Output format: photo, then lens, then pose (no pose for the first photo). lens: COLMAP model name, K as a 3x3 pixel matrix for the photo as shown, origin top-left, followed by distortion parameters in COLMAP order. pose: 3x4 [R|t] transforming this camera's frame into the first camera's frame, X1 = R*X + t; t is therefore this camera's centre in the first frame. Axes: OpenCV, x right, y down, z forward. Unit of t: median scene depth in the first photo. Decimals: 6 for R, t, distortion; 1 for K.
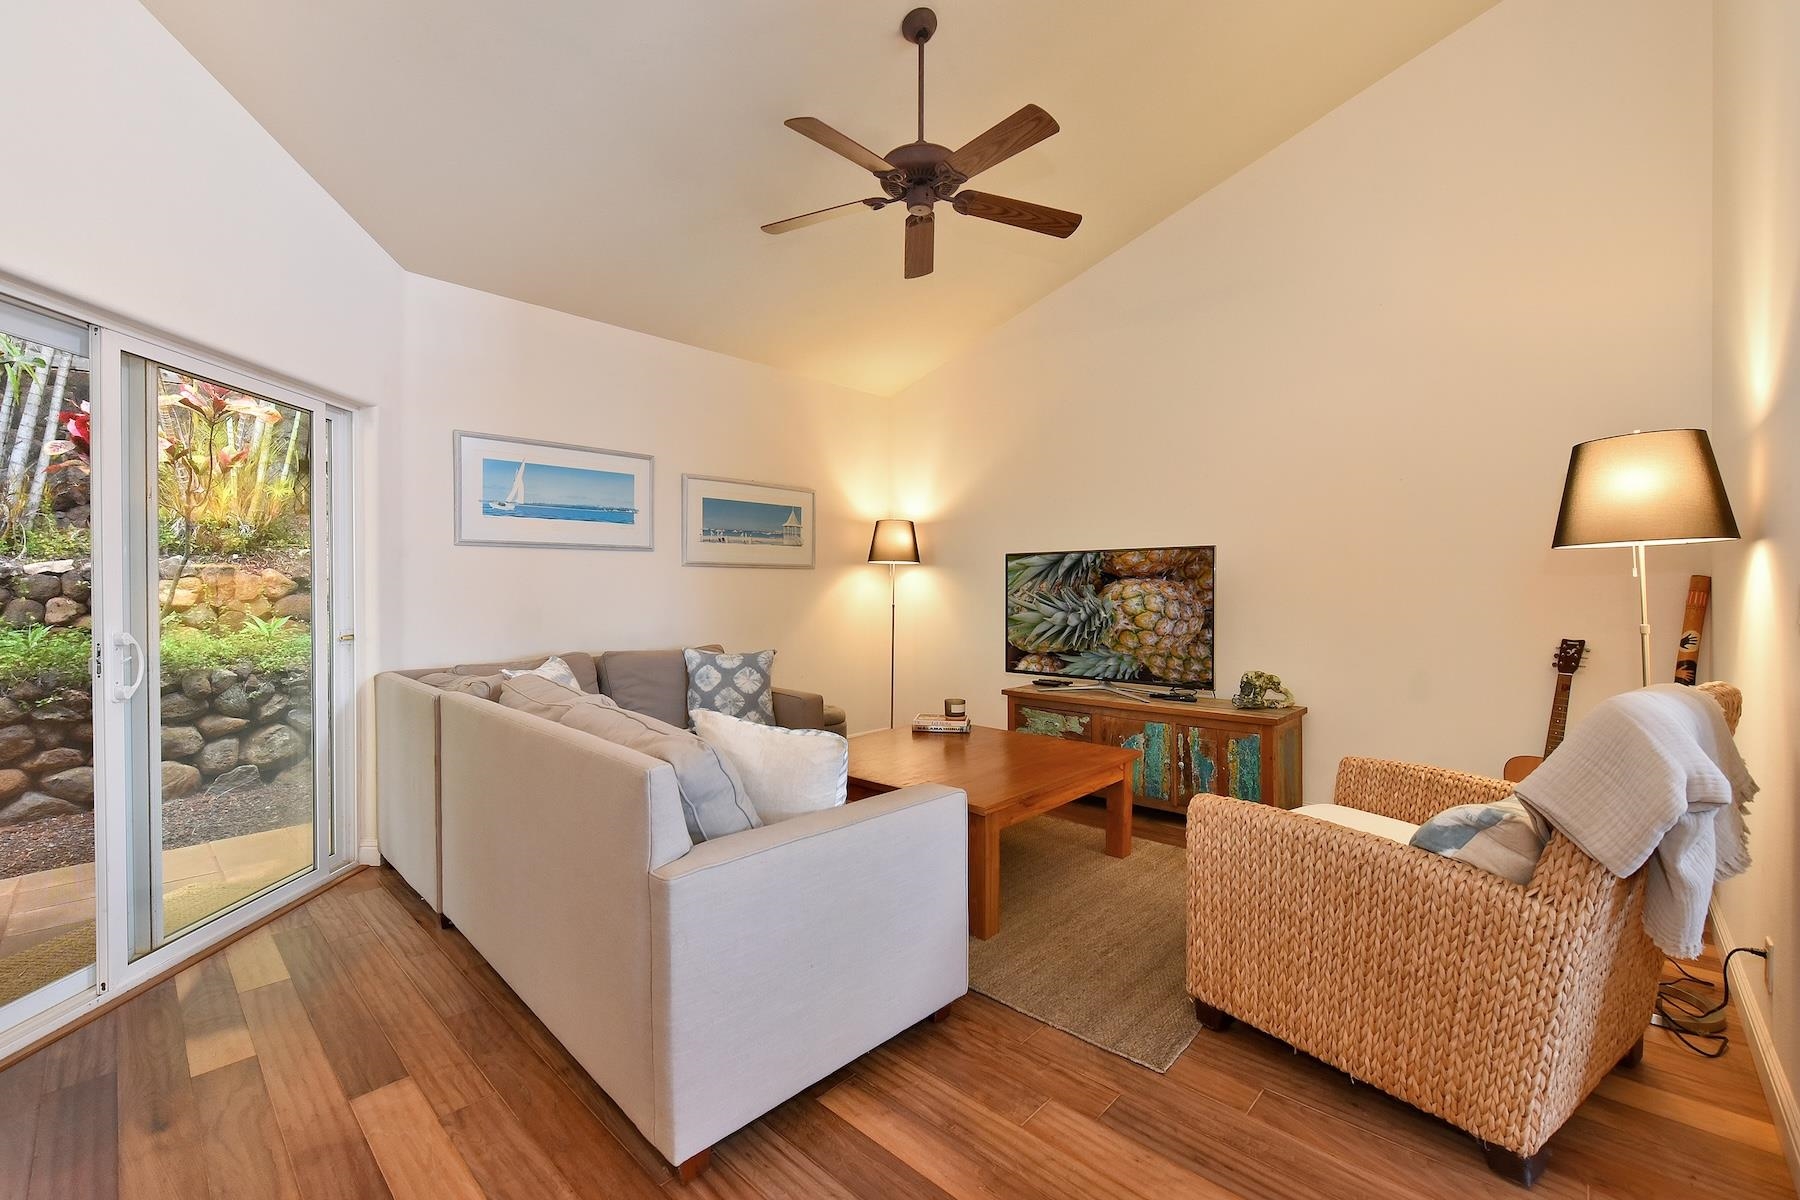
lens RADIAL K [[742.1, 0, 900.0], [0, 742.1, 600.0], [0, 0, 1]] dist [-0.000807, -0.002637]
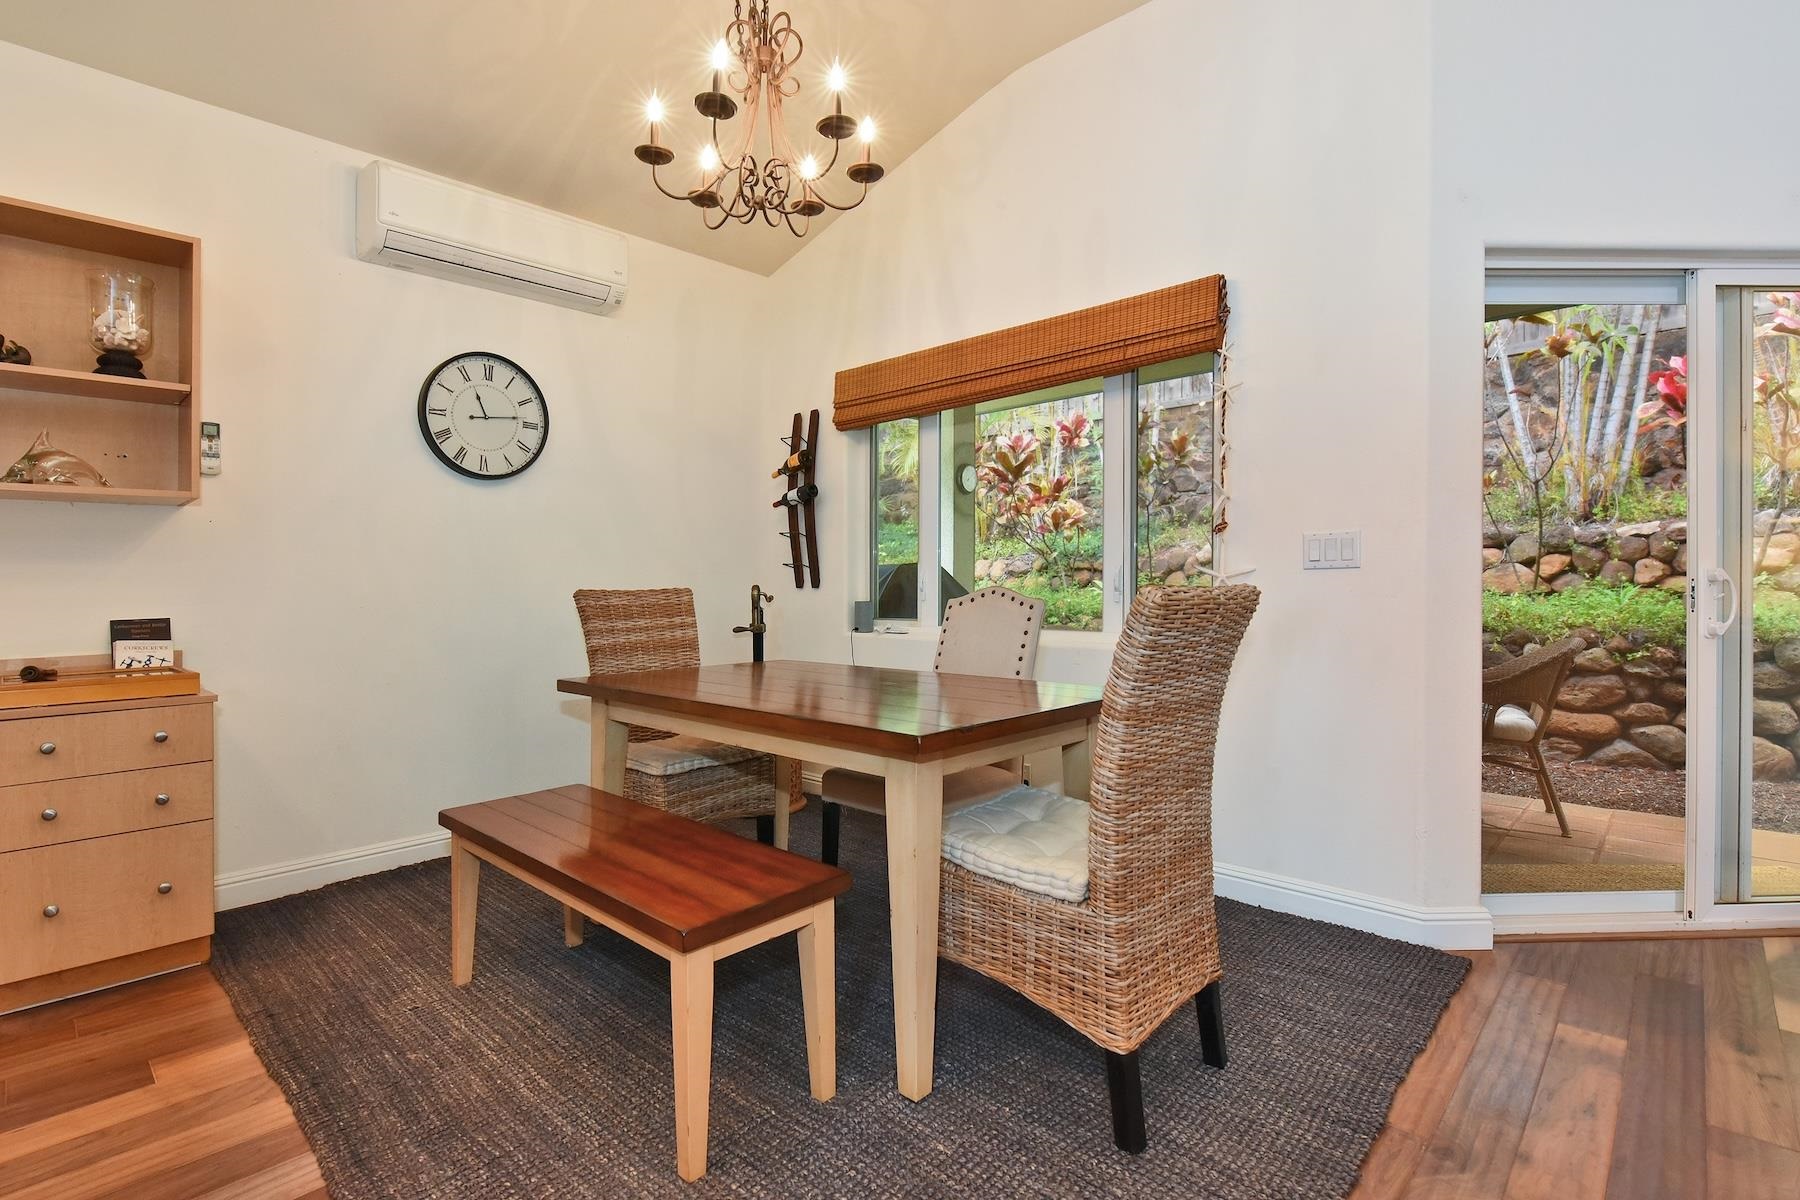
lens RADIAL K [[850.6, 0, 851.8], [0, 850.6, 585.8], [0, 0, 1]] dist [-0.005725, -0.001653]
pose [[-0.028422, 0.007804, -0.999566, 0.059418], [-0.003344, 0.999963, 0.007903, 0.030325], [0.999590, 0.003568, -0.028395, -0.065749]]
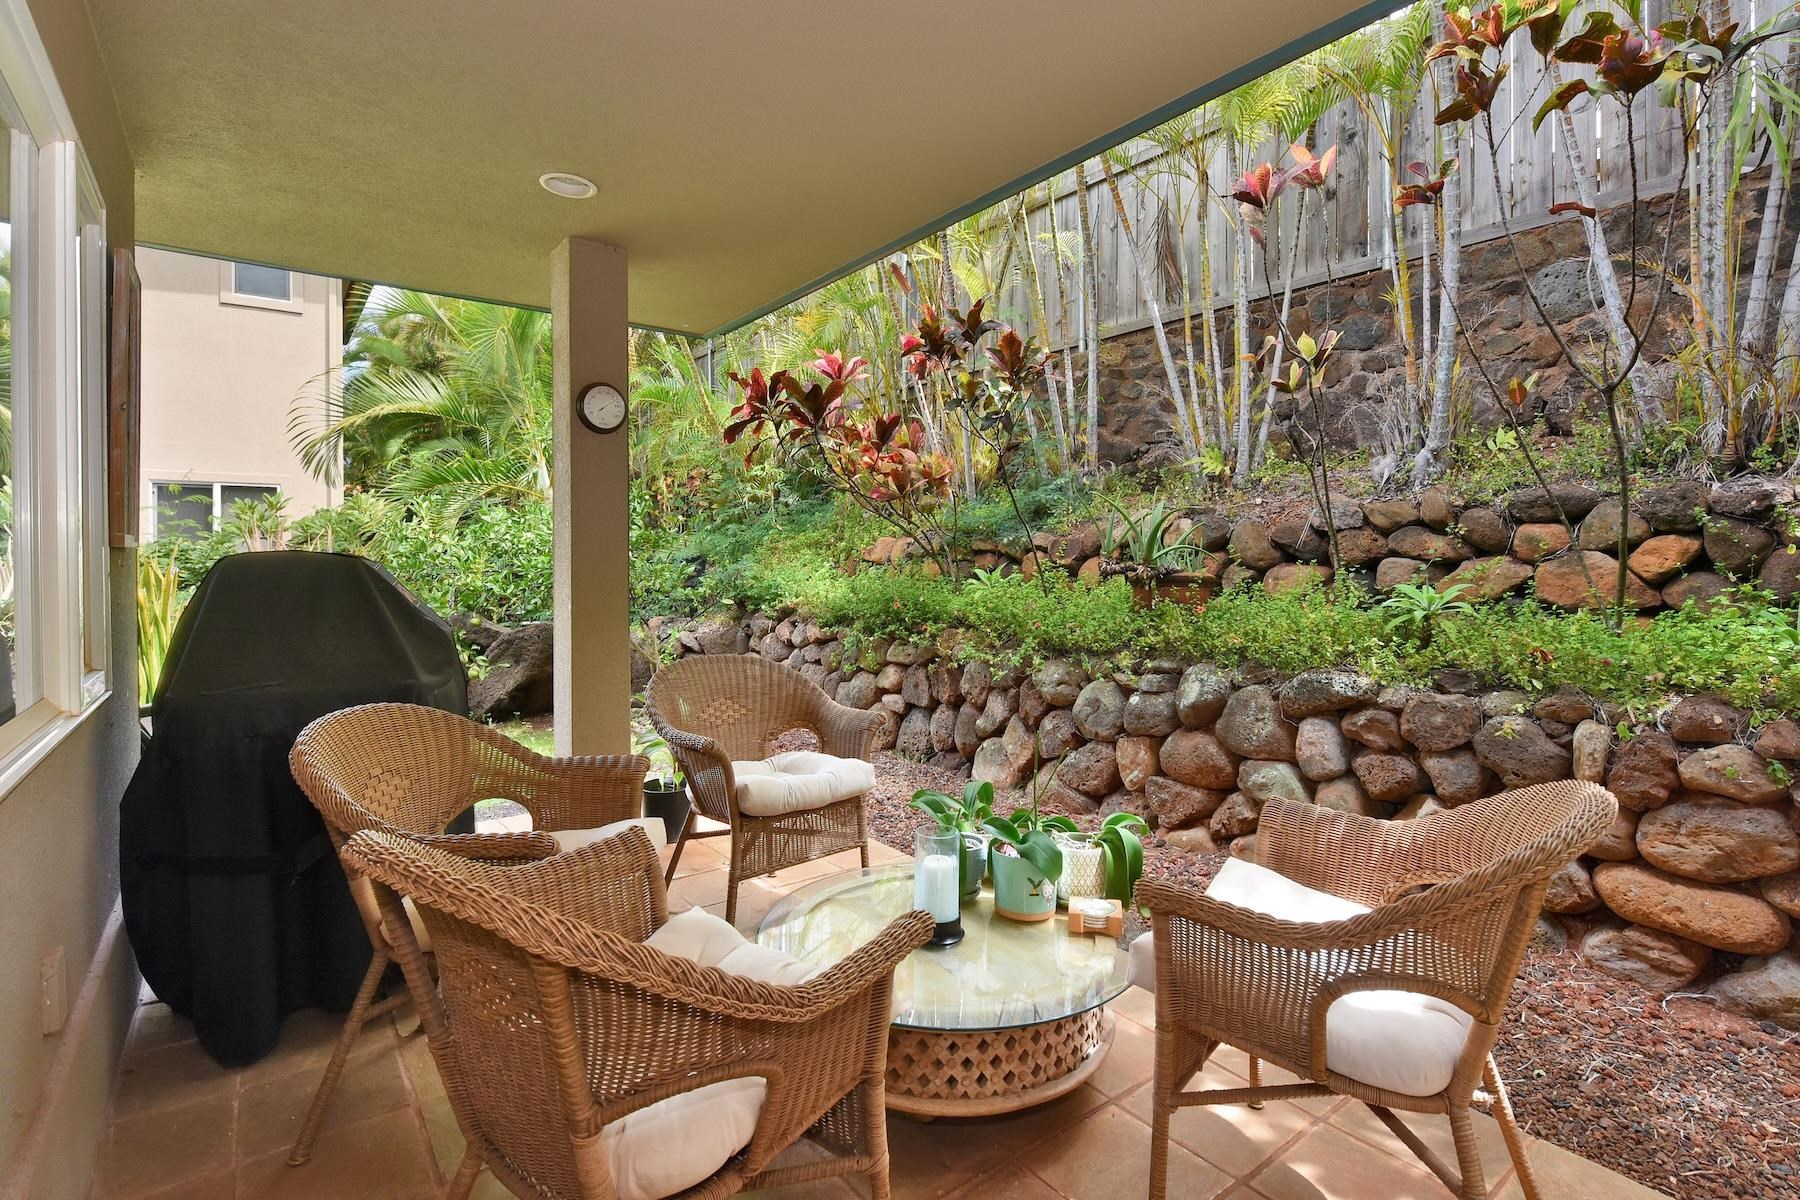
lens RADIAL K [[840.9, 0, 901.7], [0, 840.9, 548.5], [0, 0, 1]] dist [-0.010700, -0.000379]
pose [[-0.152825, -0.001827, -0.988252, -0.518500], [-0.005801, 0.999983, -0.000952, 0.003305], [0.988236, 0.005588, -0.152833, 0.472915]]
